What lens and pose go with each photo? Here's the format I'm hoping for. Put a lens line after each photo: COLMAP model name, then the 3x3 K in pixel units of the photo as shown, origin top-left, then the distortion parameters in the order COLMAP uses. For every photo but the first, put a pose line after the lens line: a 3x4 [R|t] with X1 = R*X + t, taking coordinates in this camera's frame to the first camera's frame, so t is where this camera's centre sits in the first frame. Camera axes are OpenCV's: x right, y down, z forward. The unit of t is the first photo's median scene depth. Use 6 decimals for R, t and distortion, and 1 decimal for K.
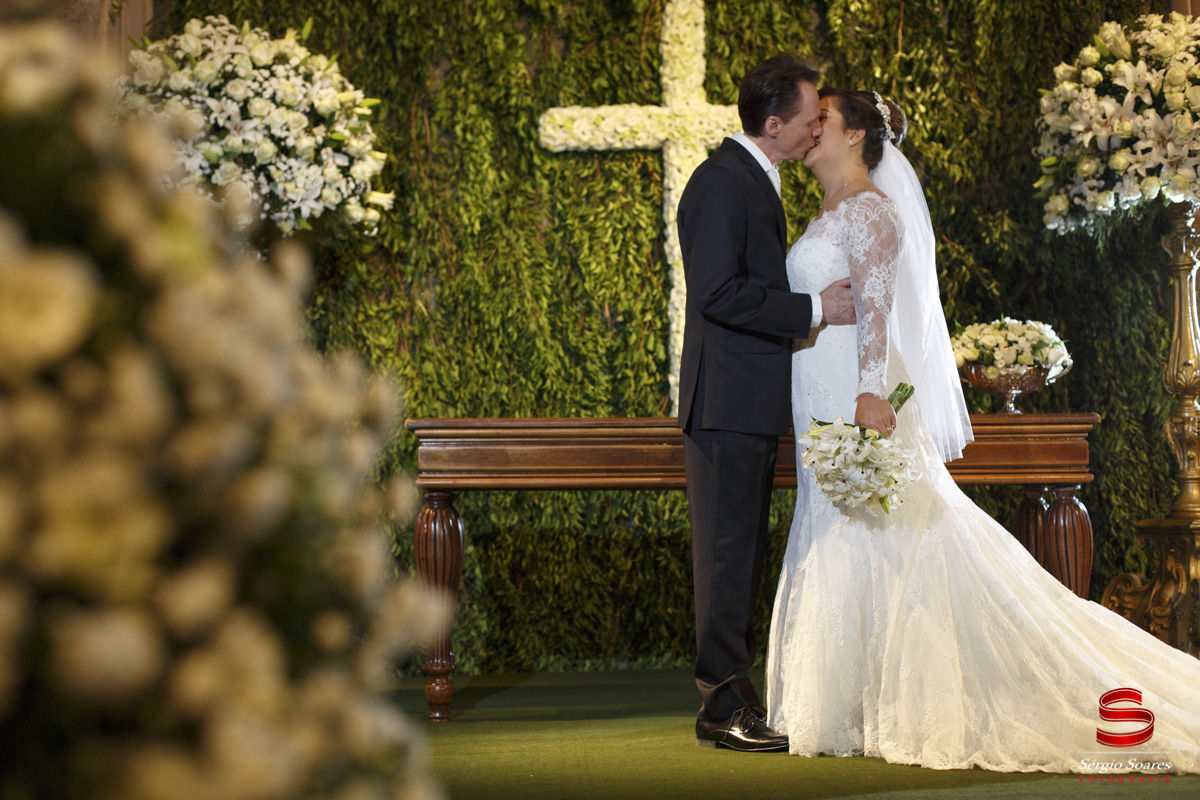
lens RADIAL K [[1738.2, 0, 600.0], [0, 1738.2, 400.0], [0, 0, 1]] dist [-0.006116, 0.001722]
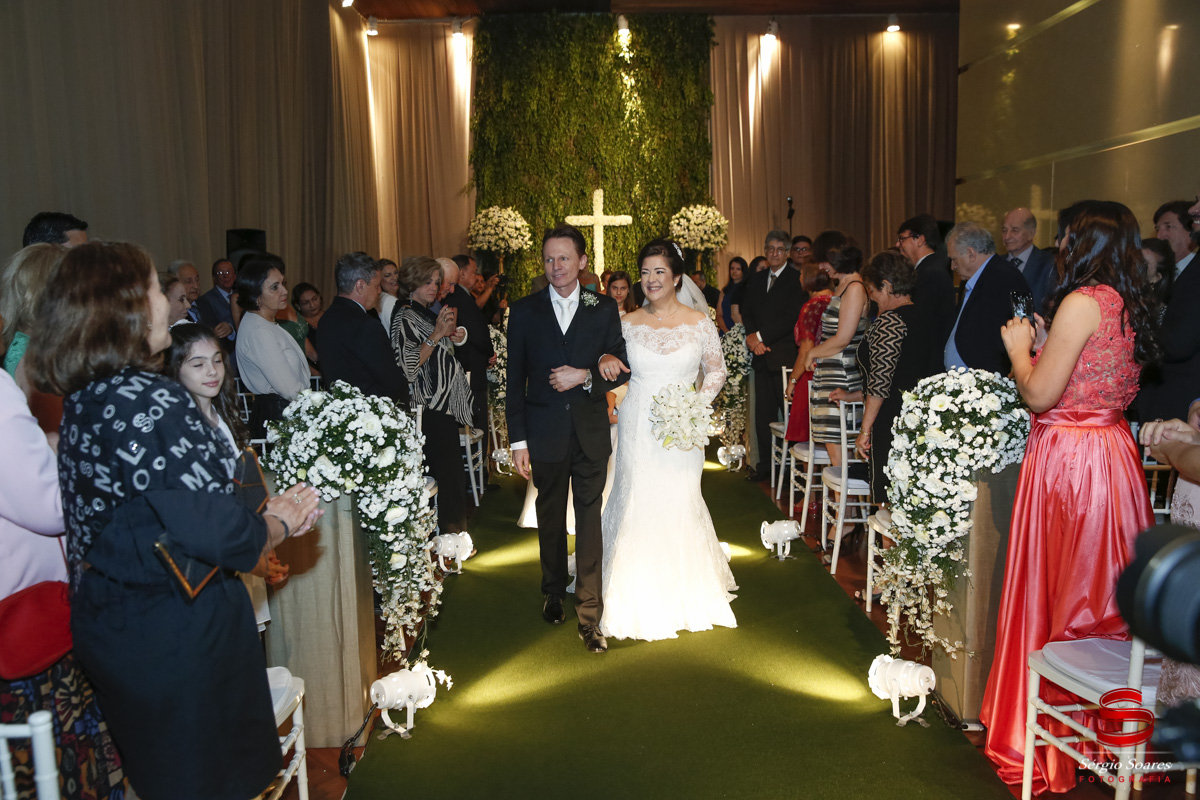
lens RADIAL K [[1040.2, 0, 600.0], [0, 1040.2, 400.0], [0, 0, 1]] dist [-0.001333, -0.000186]
pose [[0.998934, 0.011114, -0.044793, 0.196312], [-0.002090, 0.980468, 0.196667, -0.255680], [0.046104, -0.196364, 0.979447, -1.852043]]
